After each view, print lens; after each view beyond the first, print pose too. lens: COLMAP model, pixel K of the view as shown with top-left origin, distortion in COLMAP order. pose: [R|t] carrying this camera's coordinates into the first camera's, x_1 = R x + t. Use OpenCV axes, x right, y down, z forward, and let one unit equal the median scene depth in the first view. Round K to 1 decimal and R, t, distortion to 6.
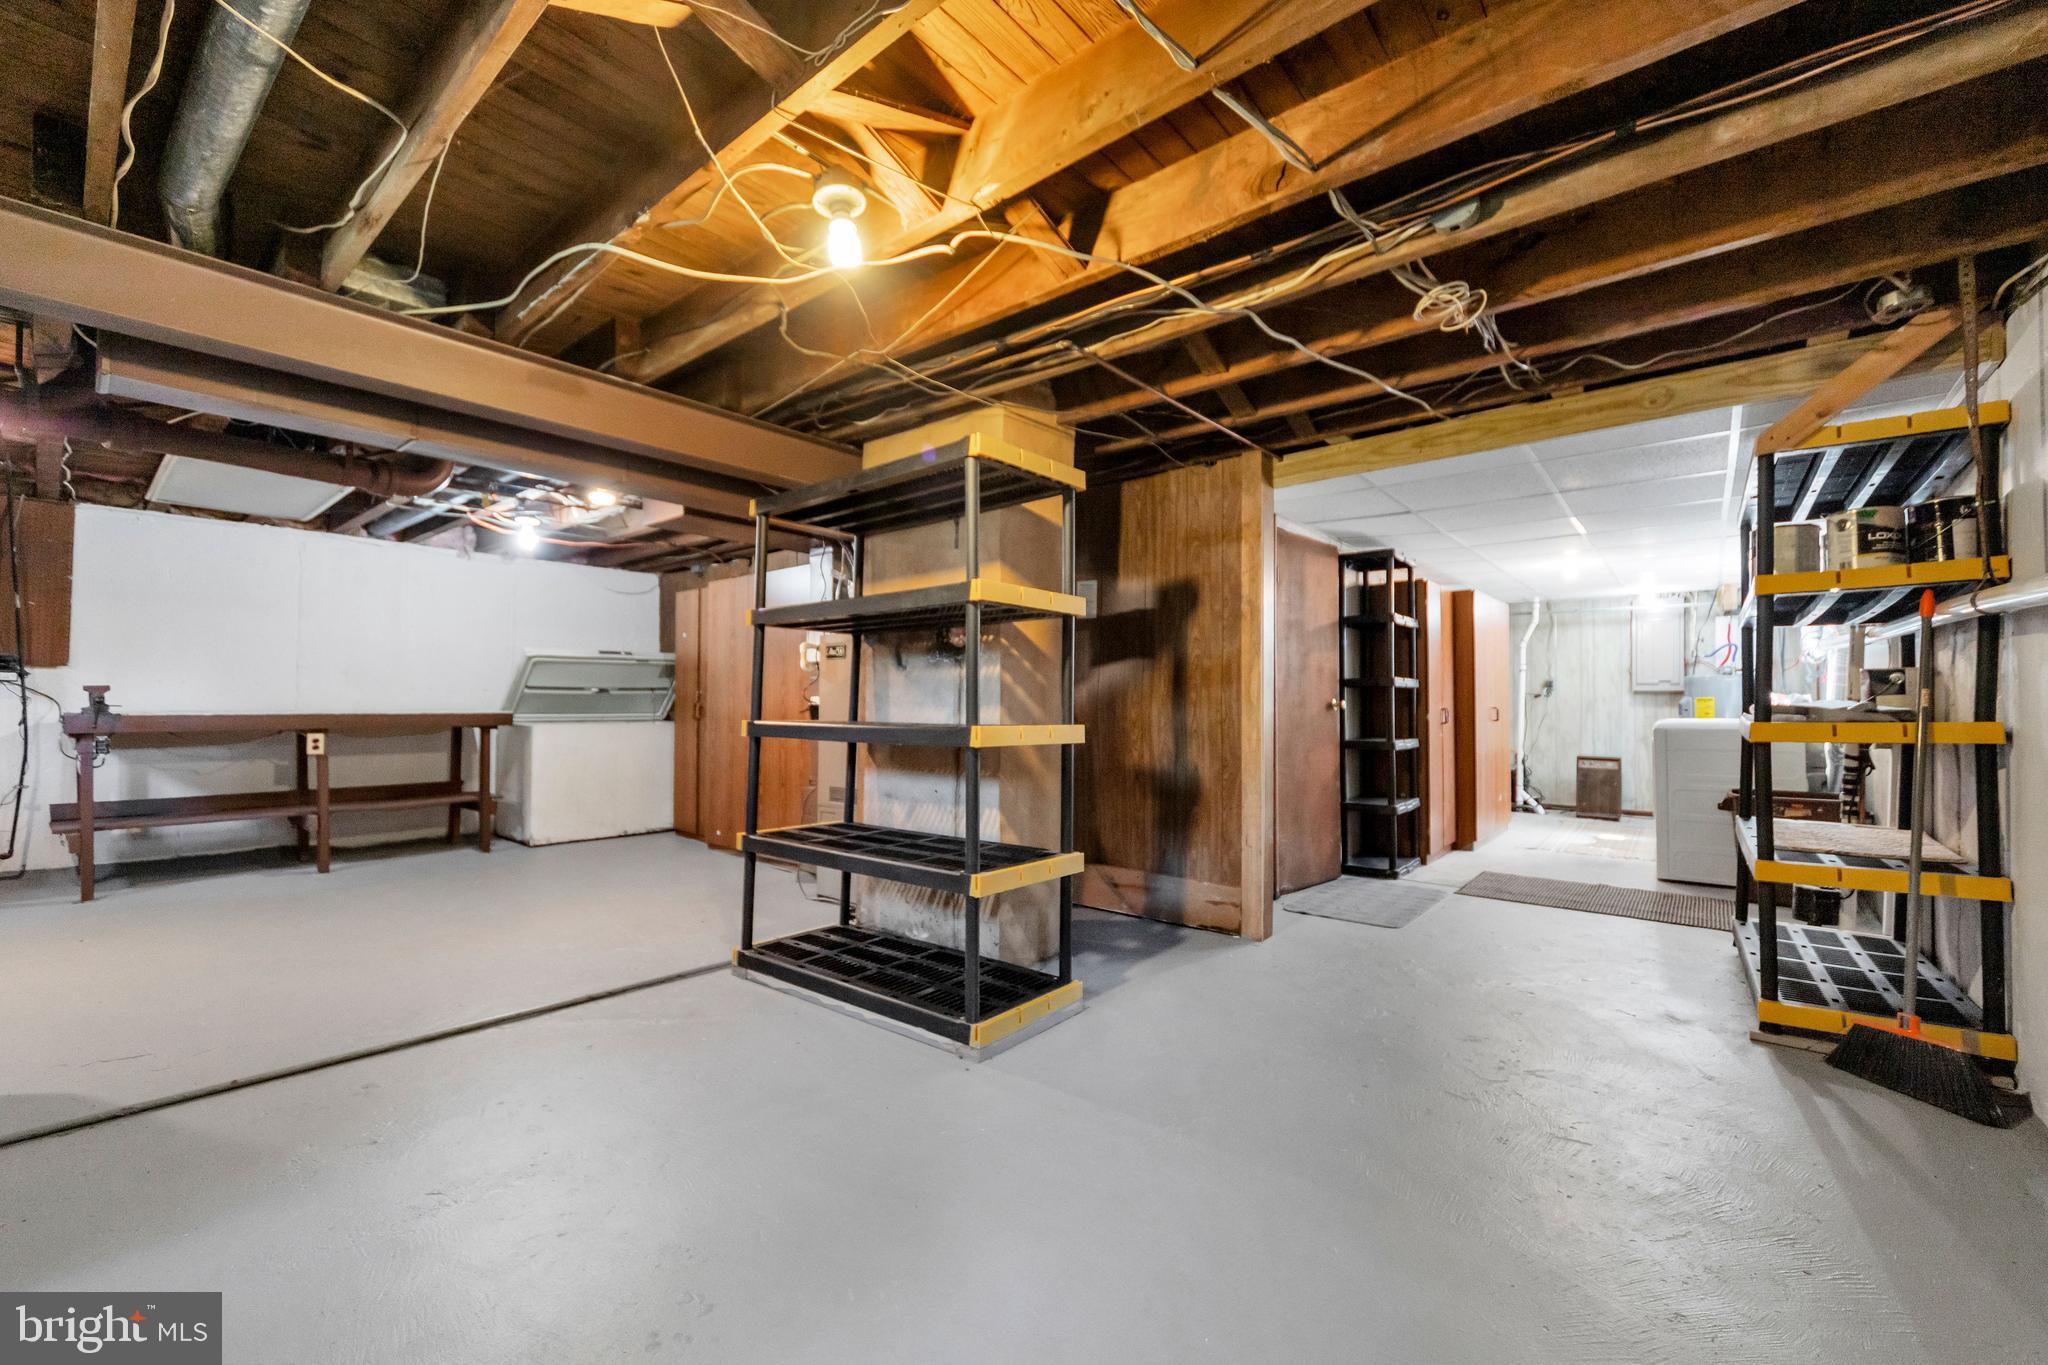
lens RADIAL K [[841.2, 0, 1009.8], [0, 841.2, 684.9], [0, 0, 1]] dist [-0.020770, -0.000324]
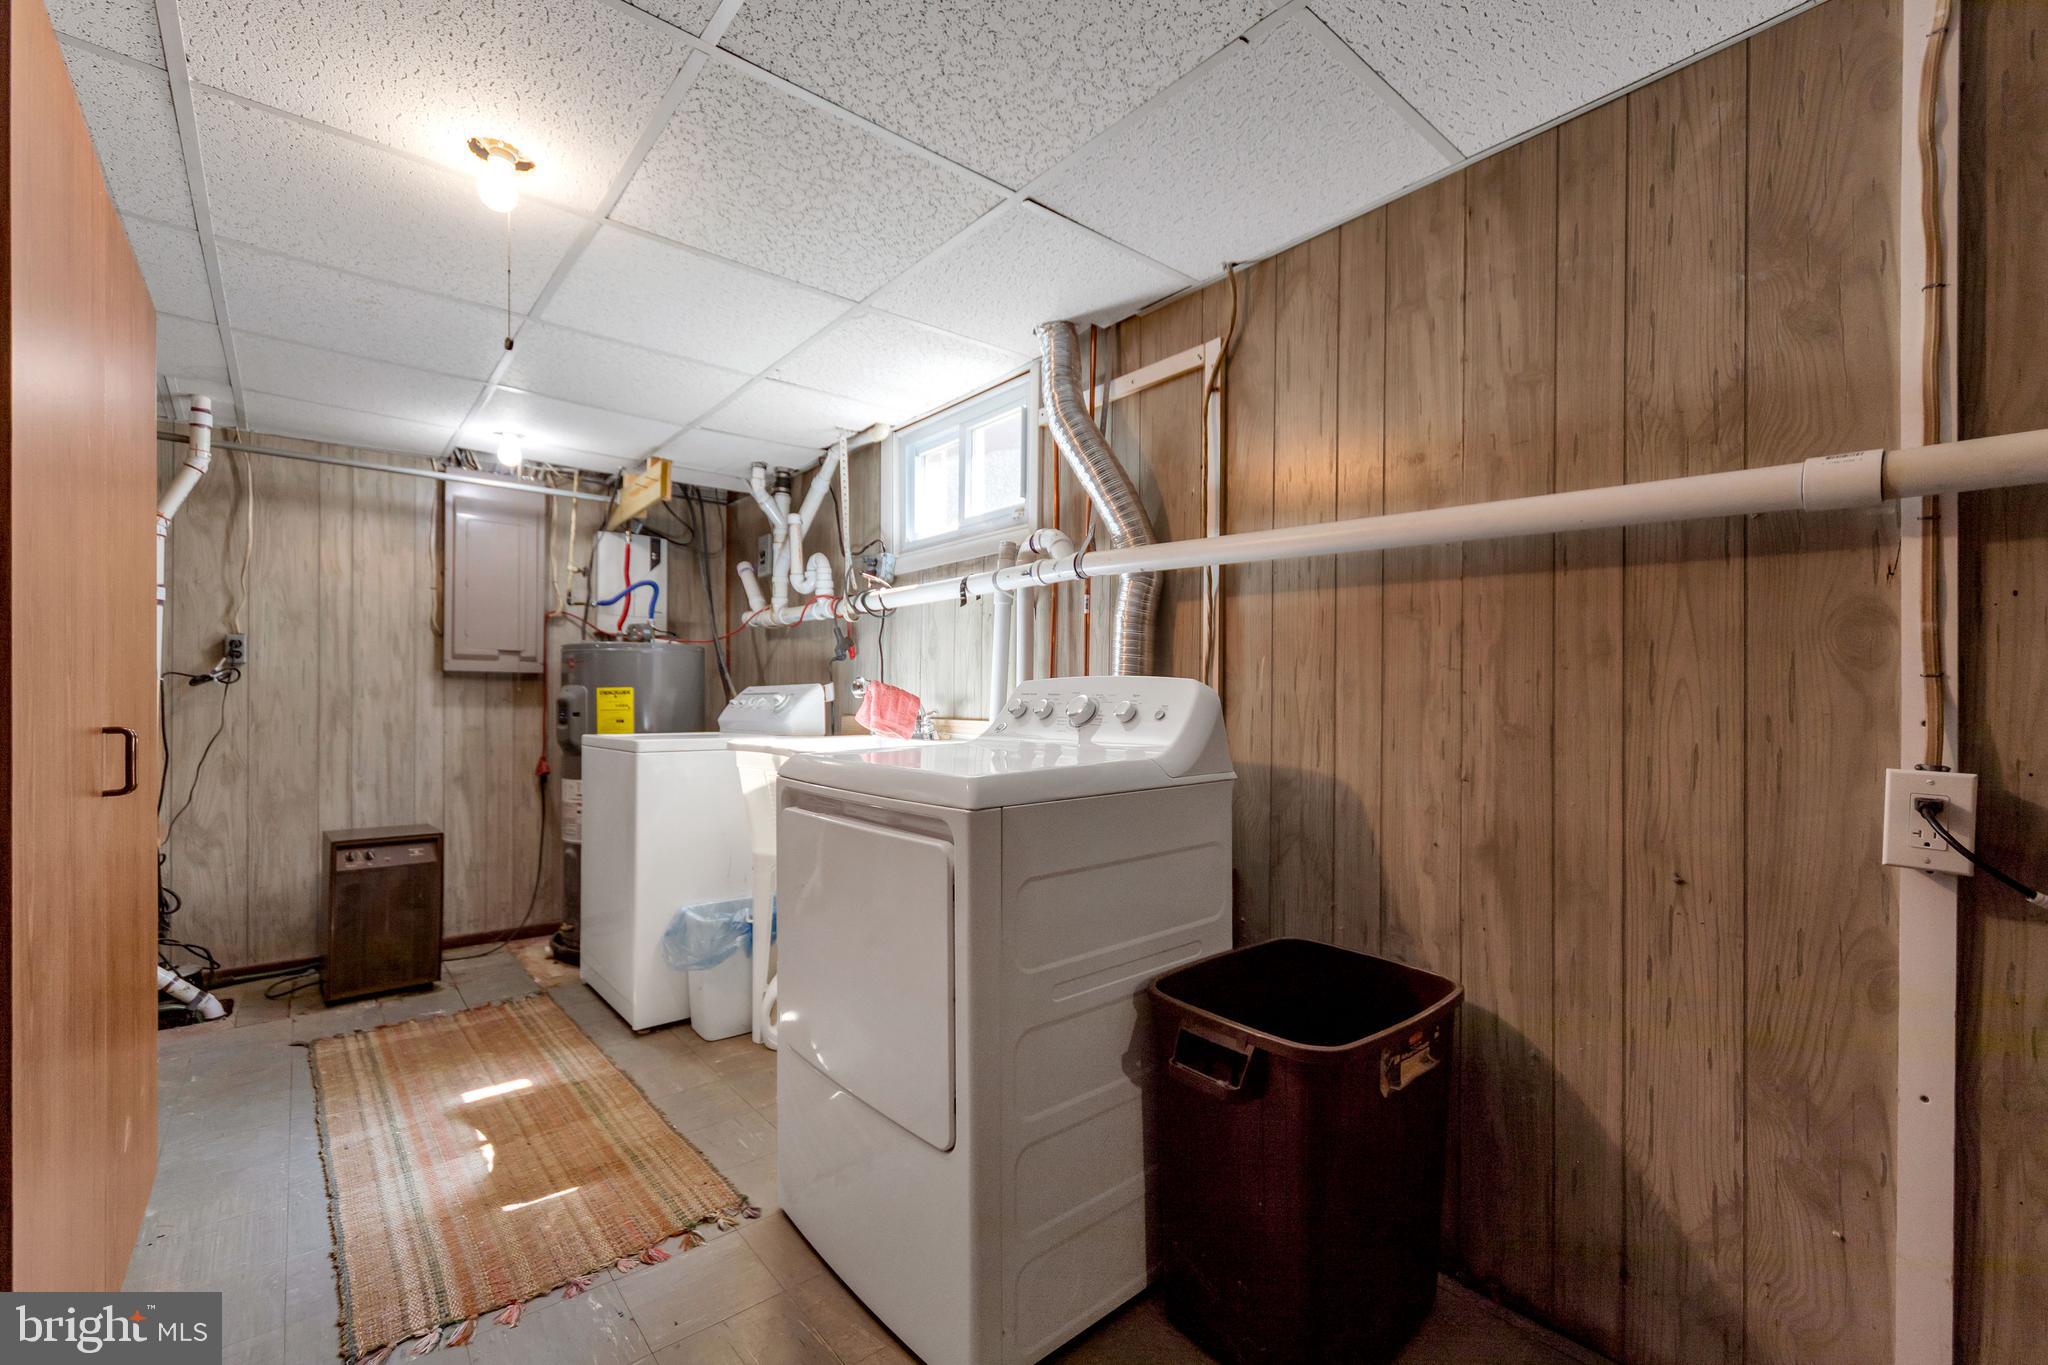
lens RADIAL K [[841.2, 0, 1010.1], [0, 841.2, 691.7], [0, 0, 1]] dist [-0.020770, -0.000324]
pose [[0.156309, 0.002459, 0.987705, 0.347215], [-0.015441, 0.999881, -0.000045, 0.013313], [-0.987588, -0.015245, 0.156328, 0.614967]]
